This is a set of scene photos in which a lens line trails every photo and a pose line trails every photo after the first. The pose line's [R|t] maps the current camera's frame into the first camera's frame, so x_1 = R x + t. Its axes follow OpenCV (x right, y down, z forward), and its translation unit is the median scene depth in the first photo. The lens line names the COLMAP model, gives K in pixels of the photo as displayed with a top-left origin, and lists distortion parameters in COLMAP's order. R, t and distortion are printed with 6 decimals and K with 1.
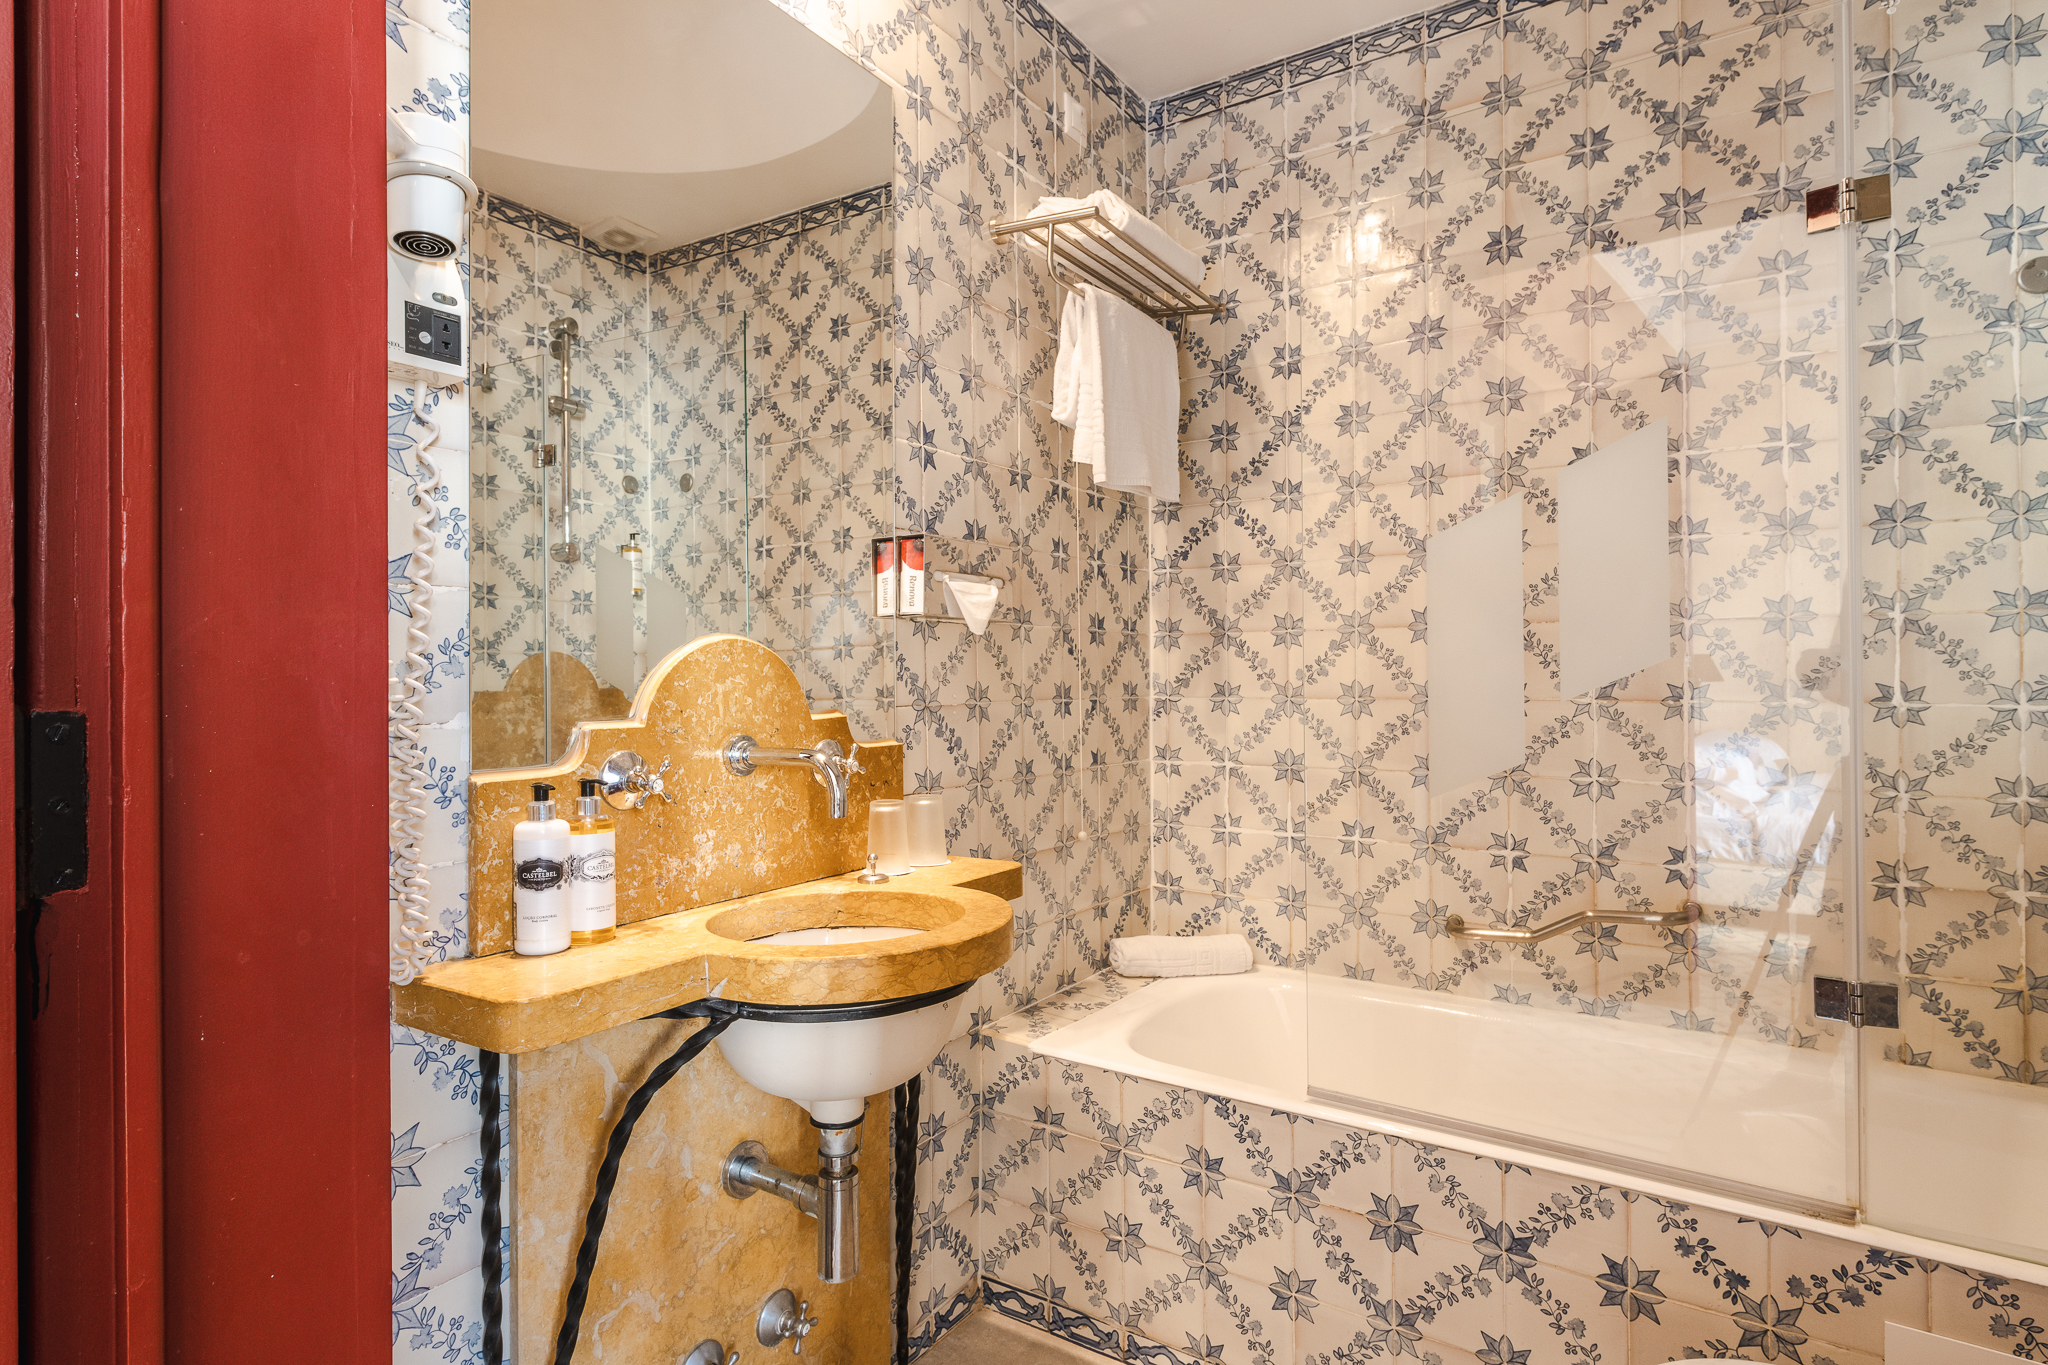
lens RADIAL K [[1051.5, 0, 1024.0], [0, 1051.5, 682.5], [0, 0, 1]] dist [0.000975, 0.000081]
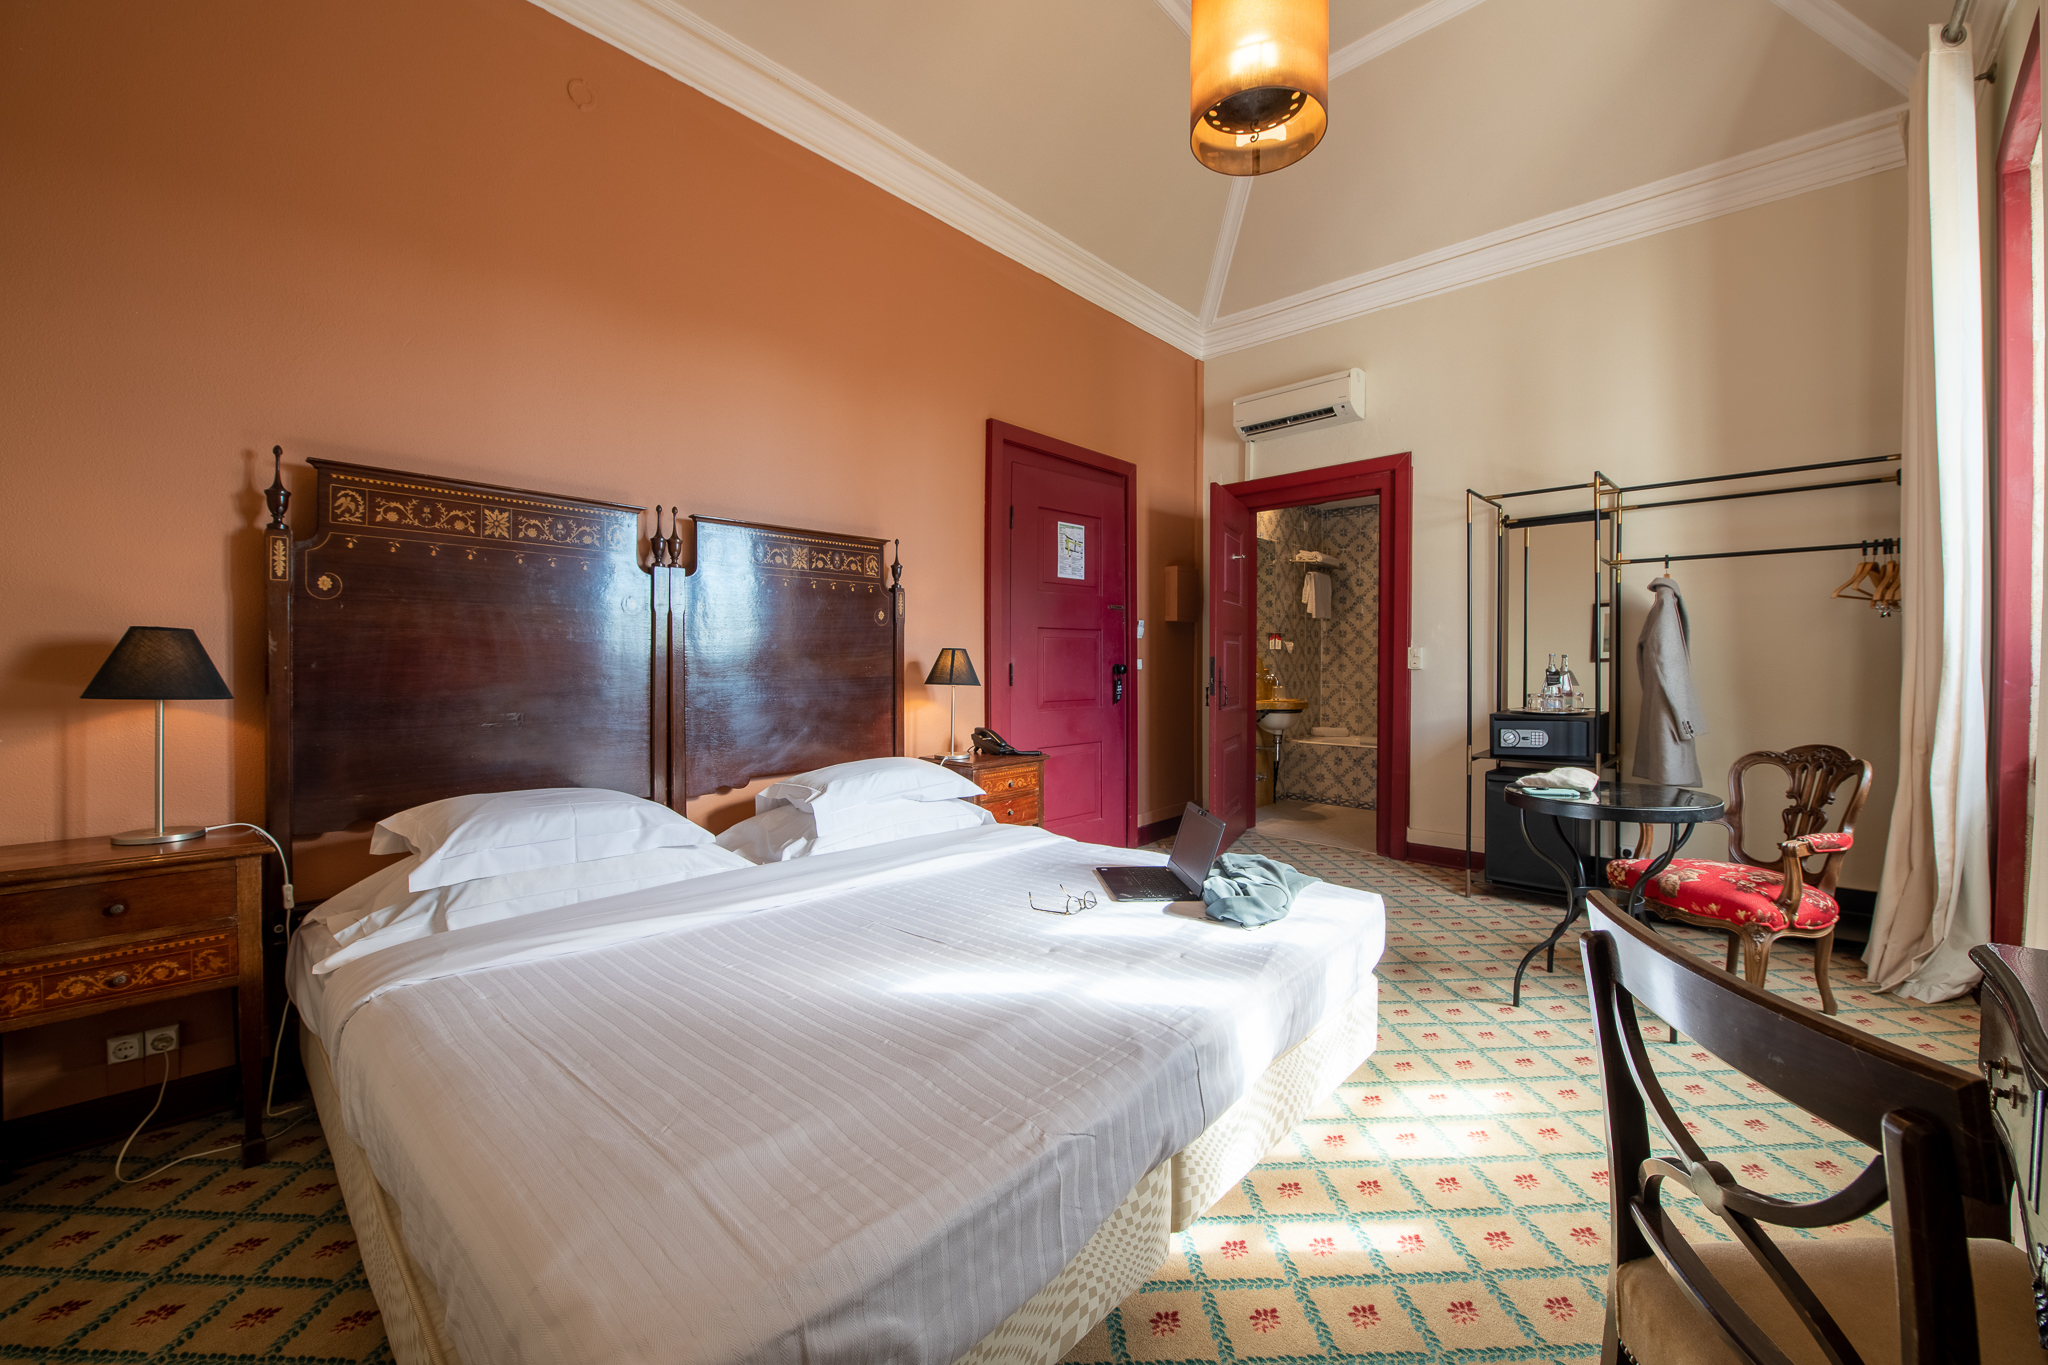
lens RADIAL K [[818.4, 0, 1024.0], [0, 818.4, 682.5], [0, 0, 1]] dist [-0.016646, -0.003104]
pose [[0.987573, 0.010400, -0.156814, -0.511602], [-0.006951, 0.999722, 0.022525, 0.009864], [0.157005, -0.021155, 0.987371, -2.234634]]
